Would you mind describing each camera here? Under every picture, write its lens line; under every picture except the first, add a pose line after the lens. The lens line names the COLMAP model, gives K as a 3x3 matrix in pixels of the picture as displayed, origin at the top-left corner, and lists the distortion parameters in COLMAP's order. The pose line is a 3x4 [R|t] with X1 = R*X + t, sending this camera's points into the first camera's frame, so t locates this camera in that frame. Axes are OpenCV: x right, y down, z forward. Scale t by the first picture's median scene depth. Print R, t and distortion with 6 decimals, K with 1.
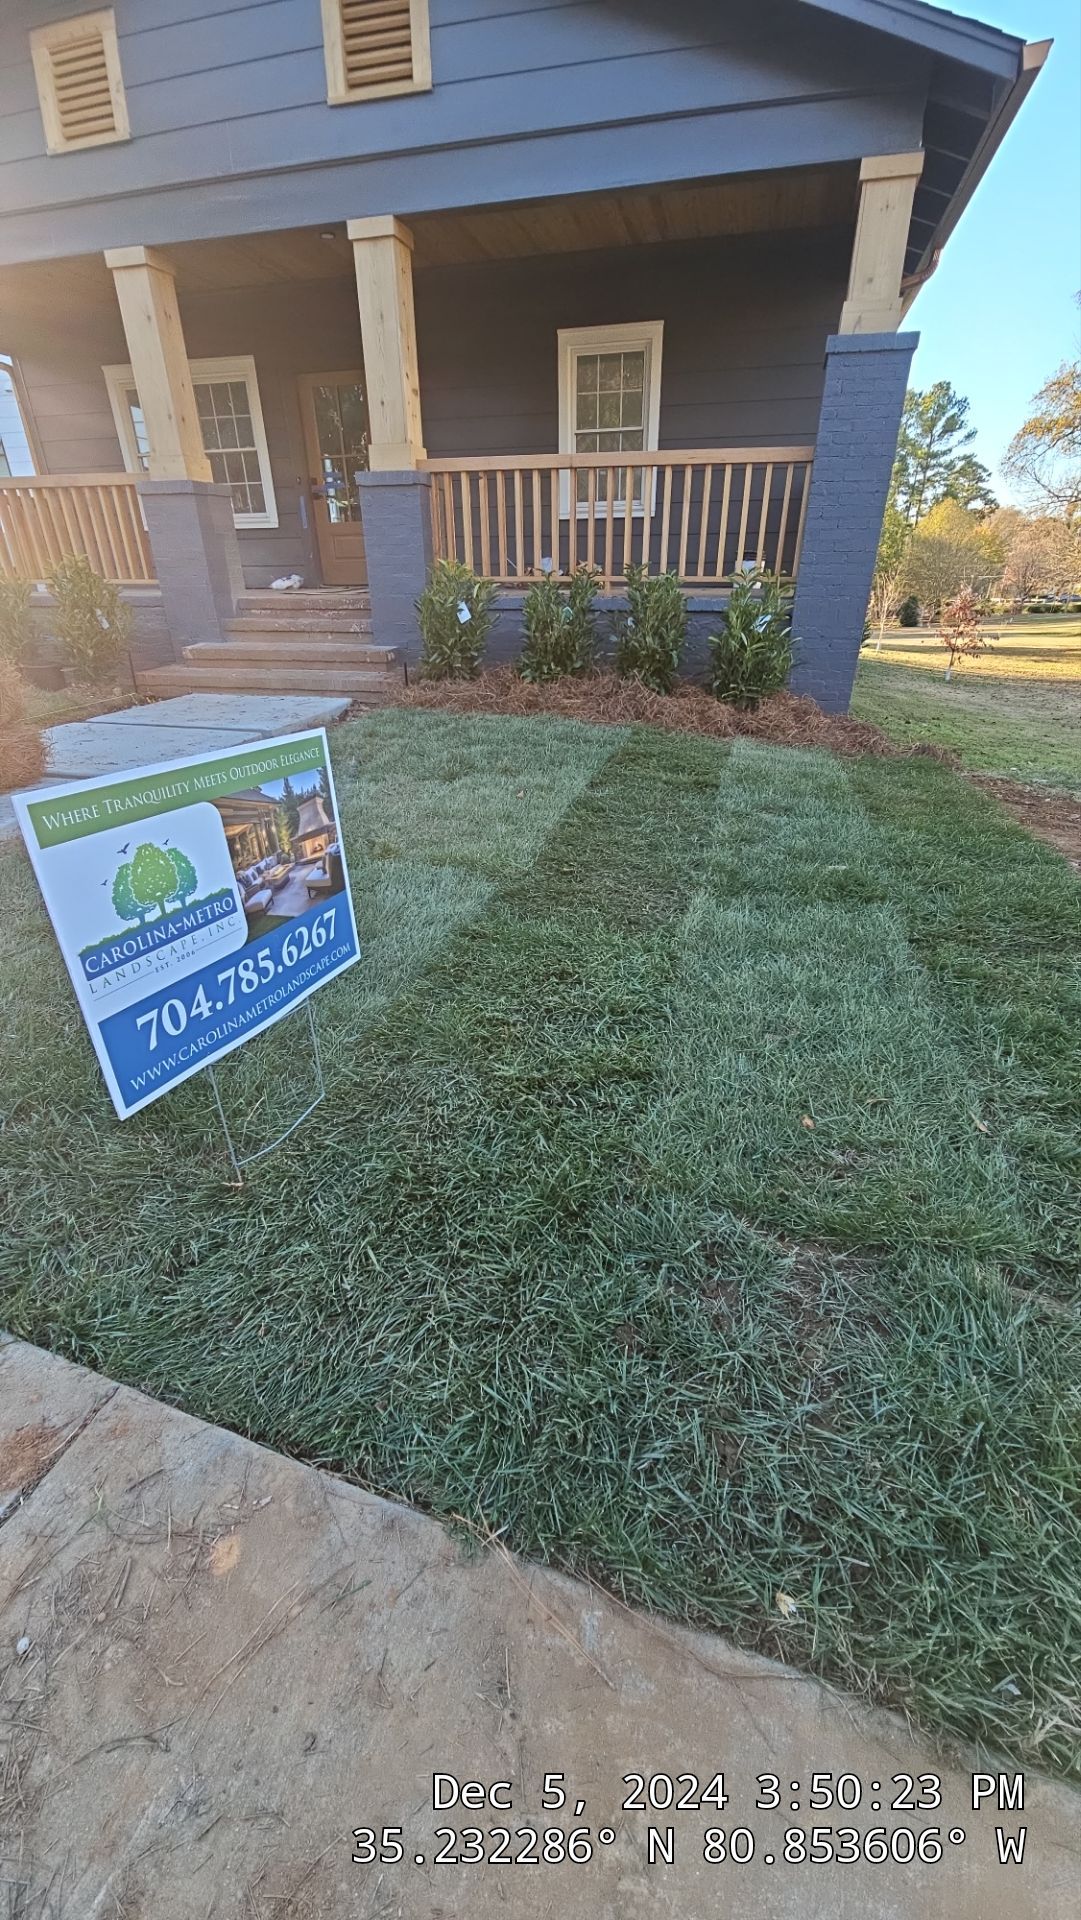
lens RADIAL K [[760.0, 0, 540.7], [0, 760.0, 970.1], [0, 0, 1]] dist [-0.004050, 0.000067]
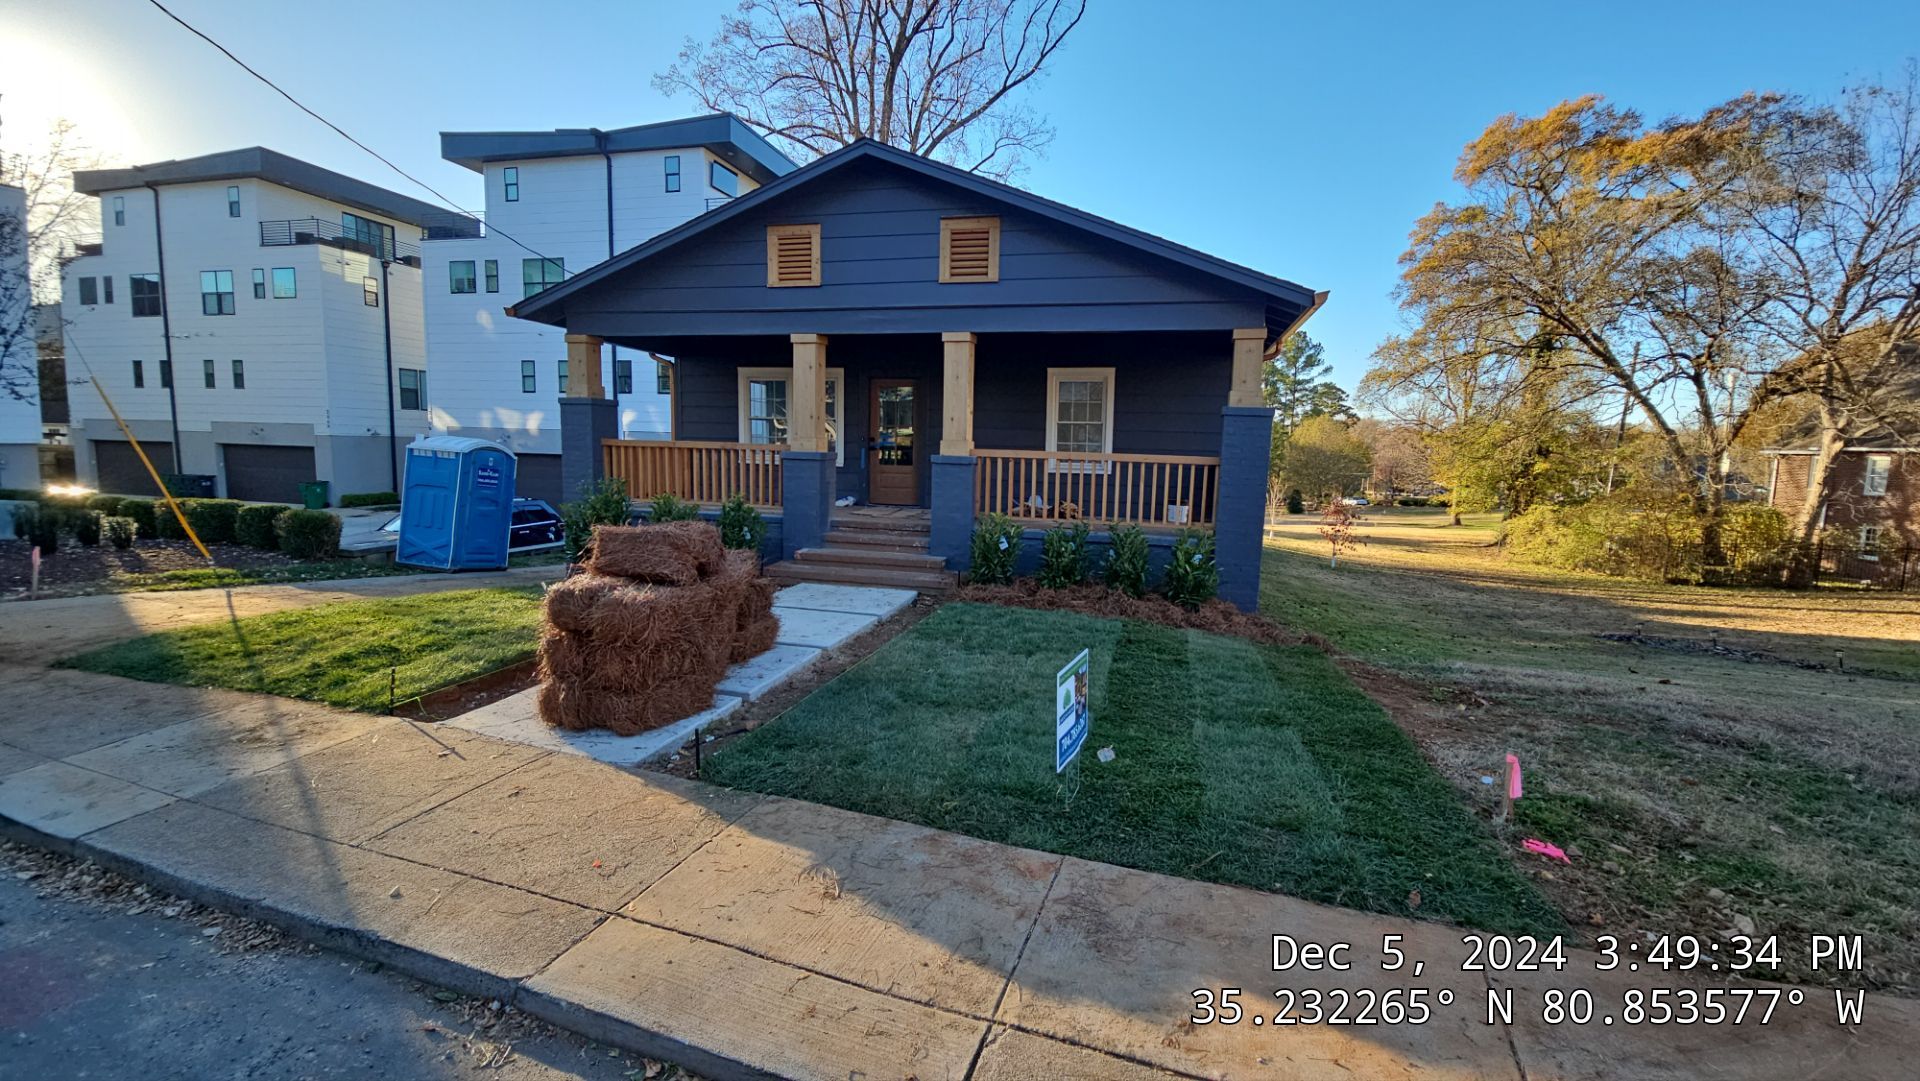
lens RADIAL K [[760.0, 0, 974.7], [0, 760.0, 542.4], [0, 0, 1]] dist [-0.004050, 0.000067]
pose [[0.999329, 0.032495, 0.016911, -0.191064], [-0.024259, 0.932955, -0.359174, 0.087637], [-0.027448, 0.358523, 0.933117, -0.455916]]
